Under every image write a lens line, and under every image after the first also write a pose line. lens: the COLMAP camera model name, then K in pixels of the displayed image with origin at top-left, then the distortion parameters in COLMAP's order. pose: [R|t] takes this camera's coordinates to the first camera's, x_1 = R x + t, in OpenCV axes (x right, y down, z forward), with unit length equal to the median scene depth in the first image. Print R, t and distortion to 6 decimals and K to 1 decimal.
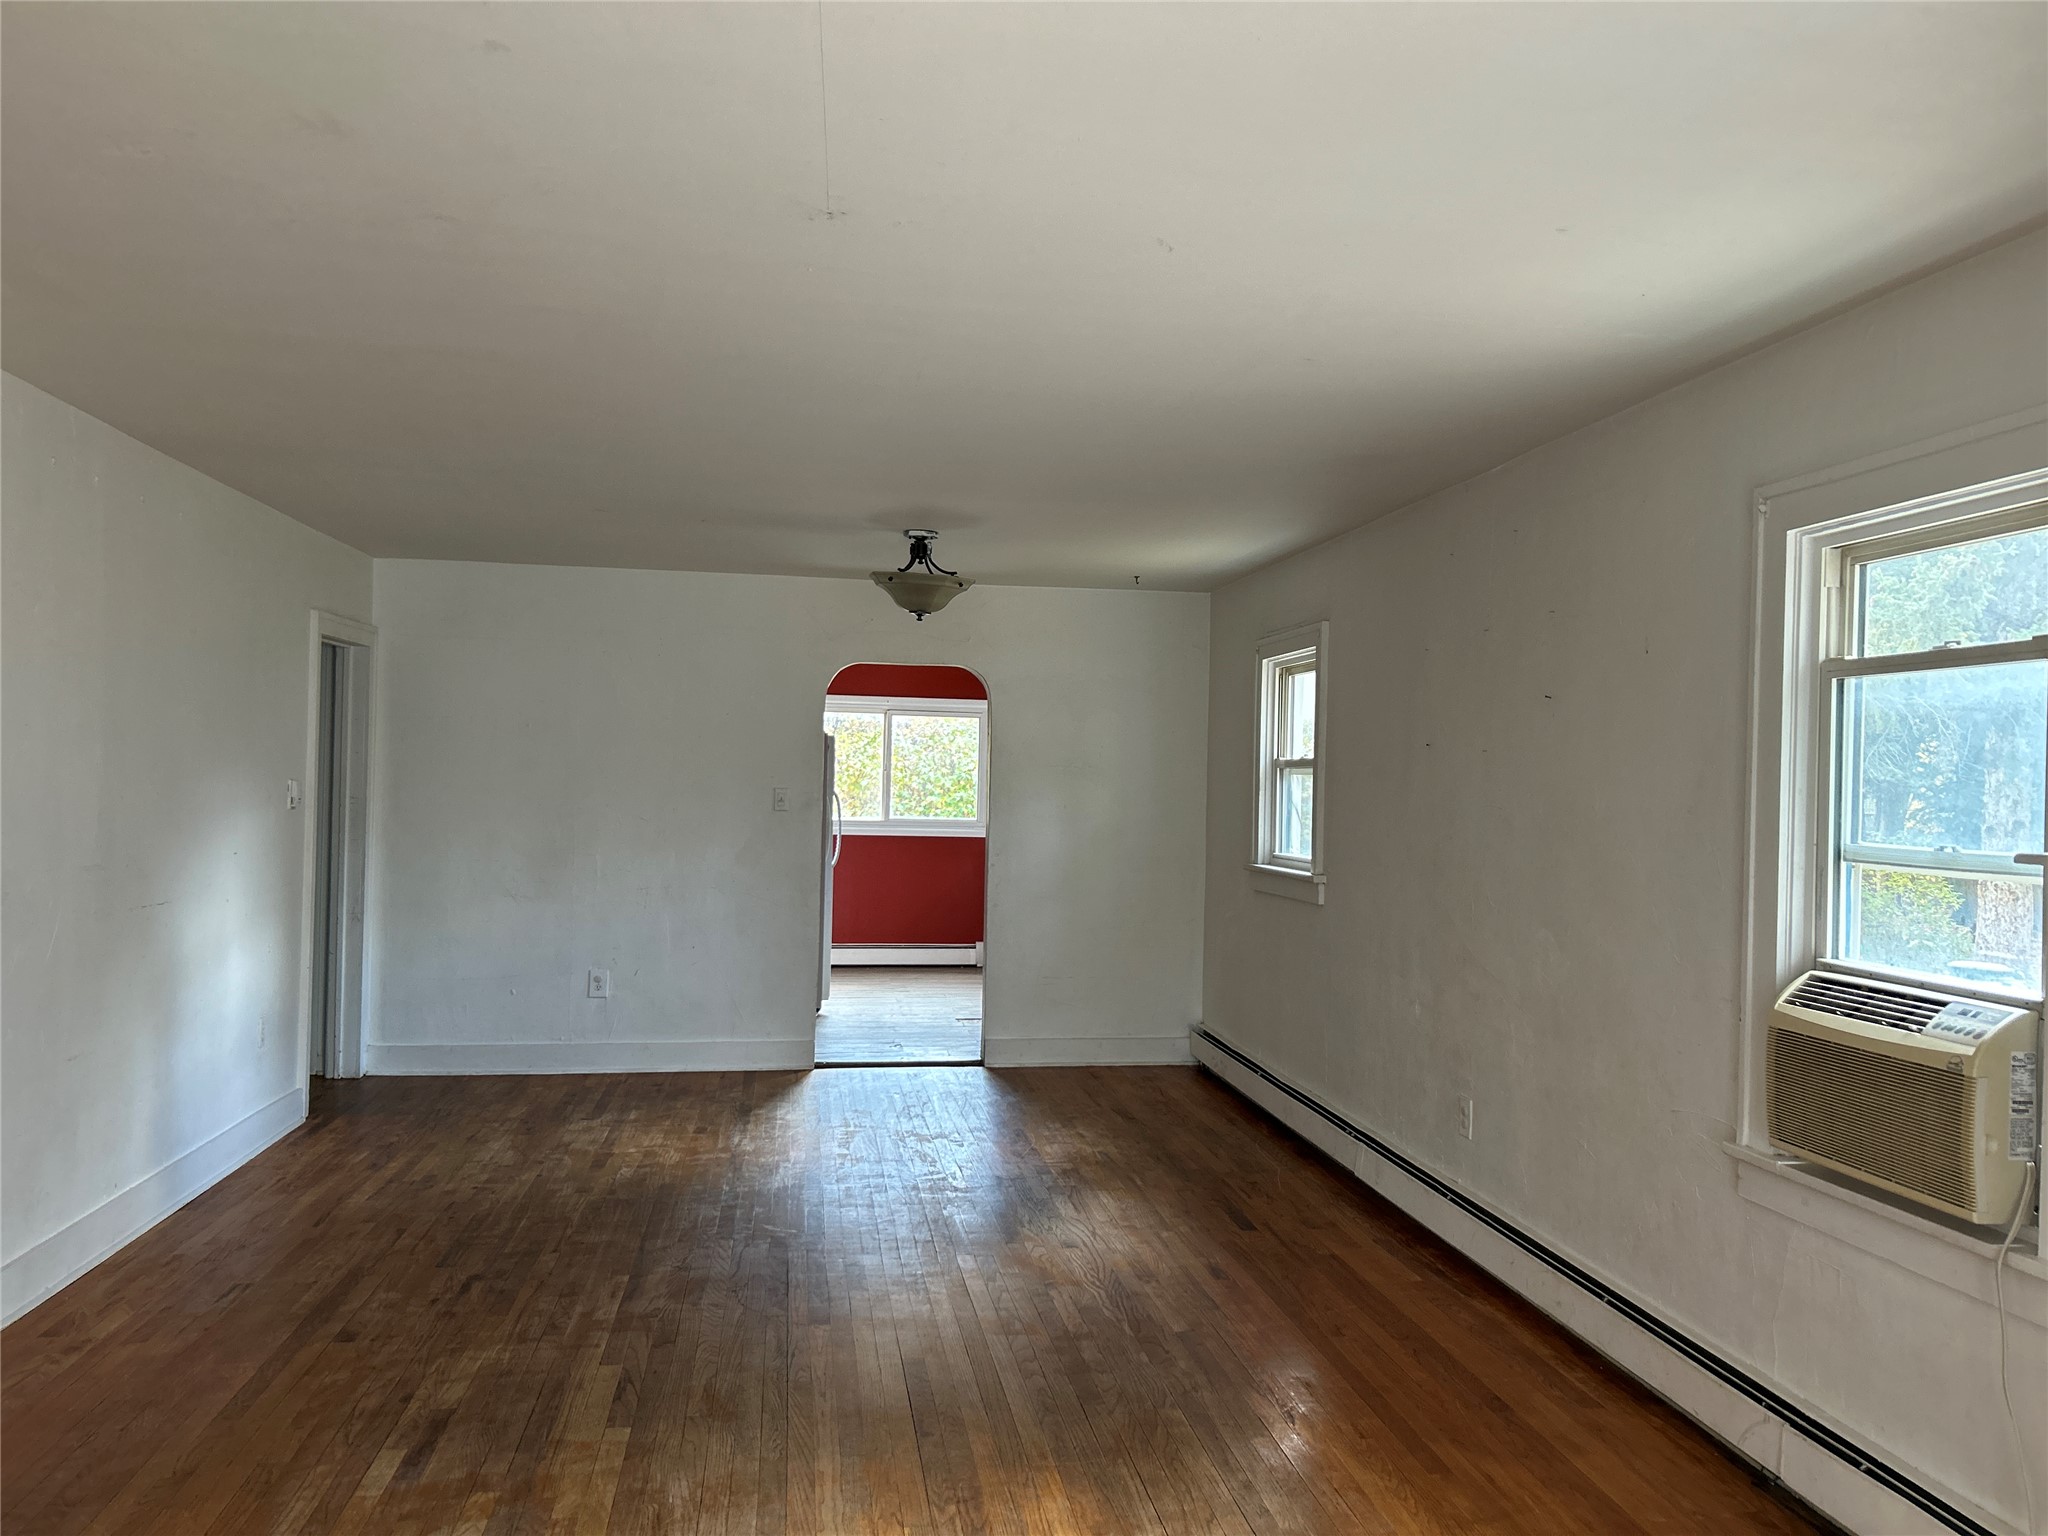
lens RADIAL K [[1544.2, 0, 1024.0], [0, 1544.2, 768.0], [0, 0, 1]] dist [0.058812, 0.000864]
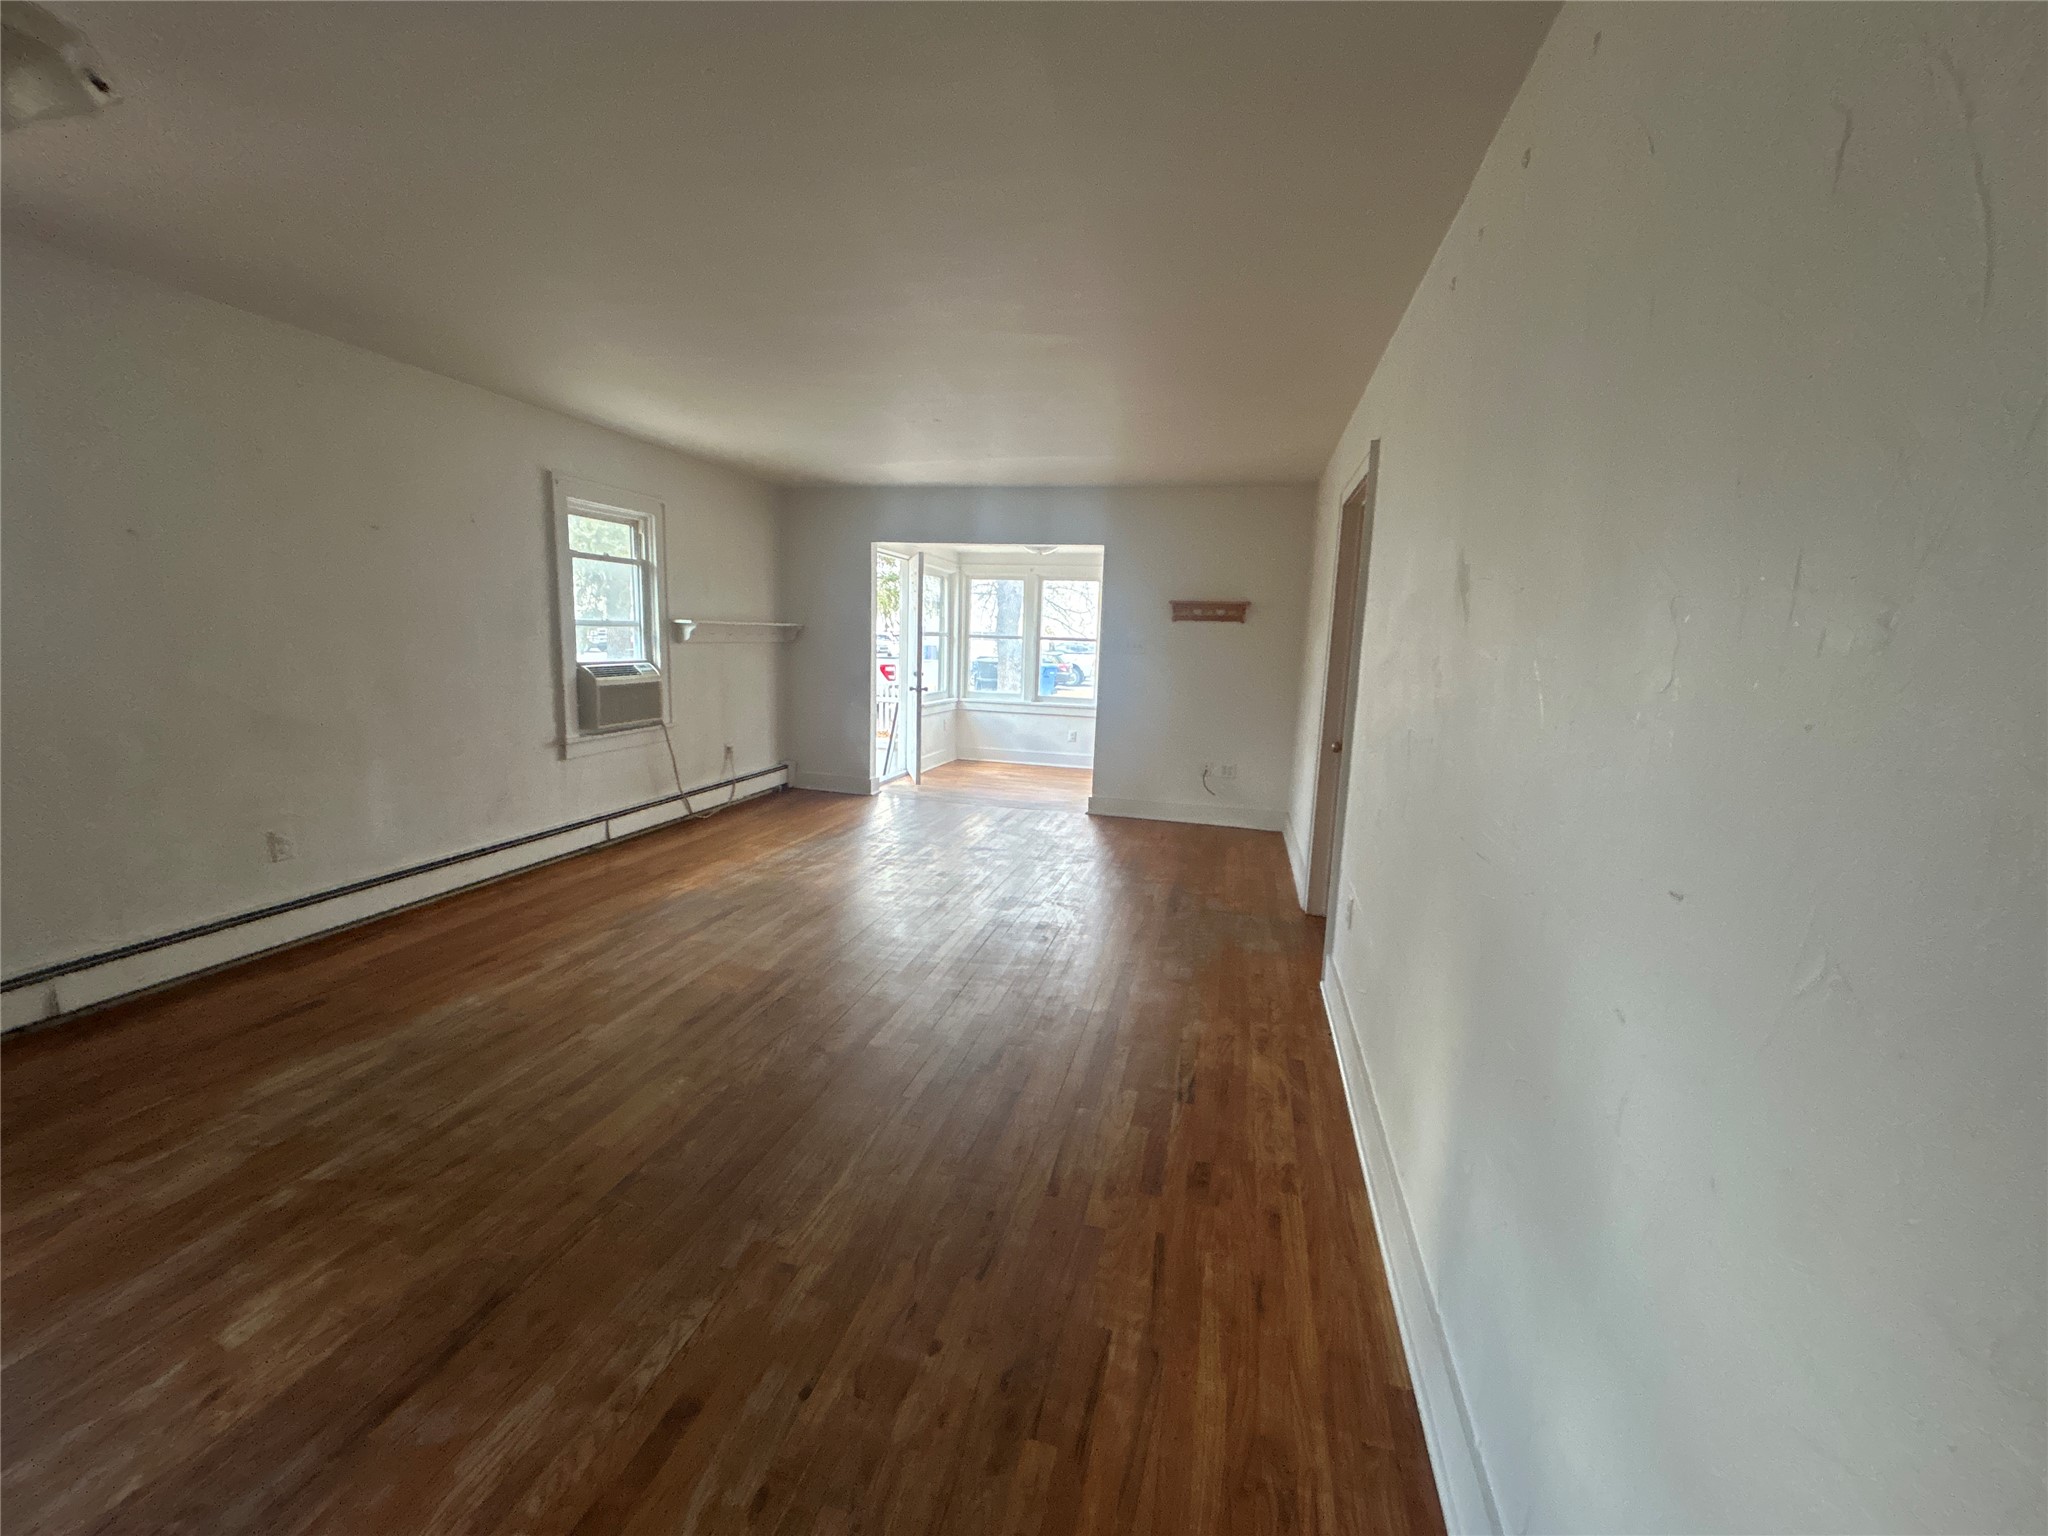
lens RADIAL K [[826.0, 0, 1024.0], [0, 826.0, 768.0], [0, 0, 1]] dist [0.001699, 0.000205]
pose [[-0.921622, -0.111637, 0.371687, -0.601721], [-0.053223, 0.985042, 0.163888, 0.020826], [-0.384423, 0.131261, -0.913778, 1.586192]]
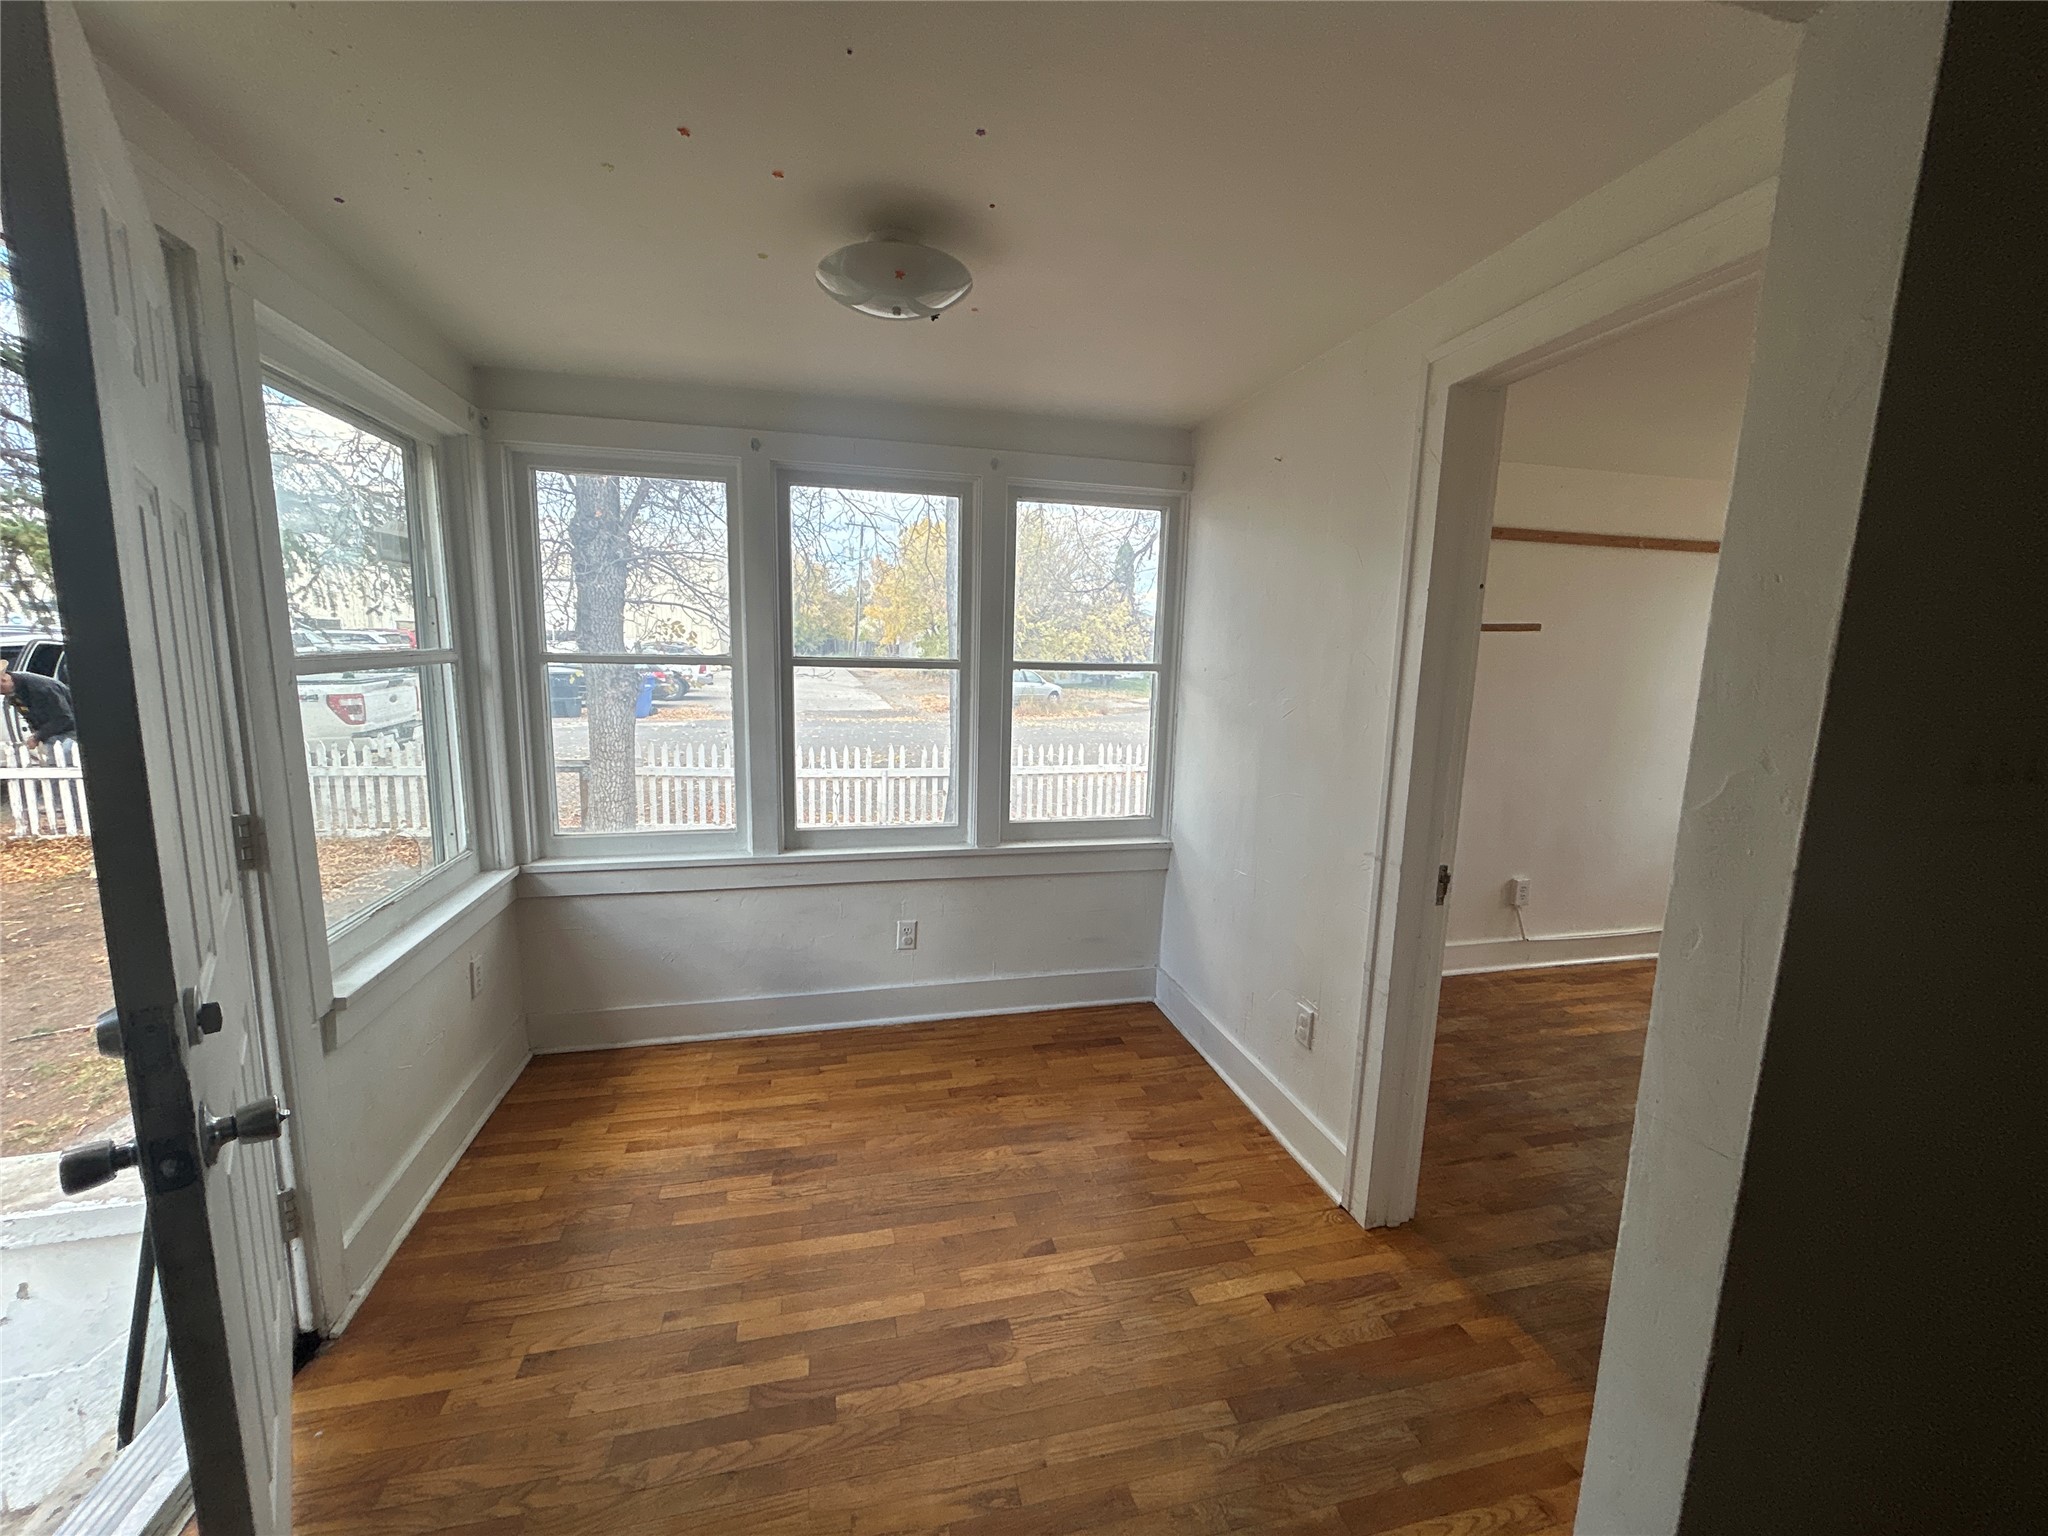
lens RADIAL K [[826.0, 0, 1024.0], [0, 826.0, 768.0], [0, 0, 1]] dist [0.001699, 0.000205]
pose [[-0.994909, -0.031005, -0.095890, 0.046278], [-0.045147, 0.987801, 0.149033, 0.013599], [0.090099, 0.152604, -0.984172, 0.325066]]
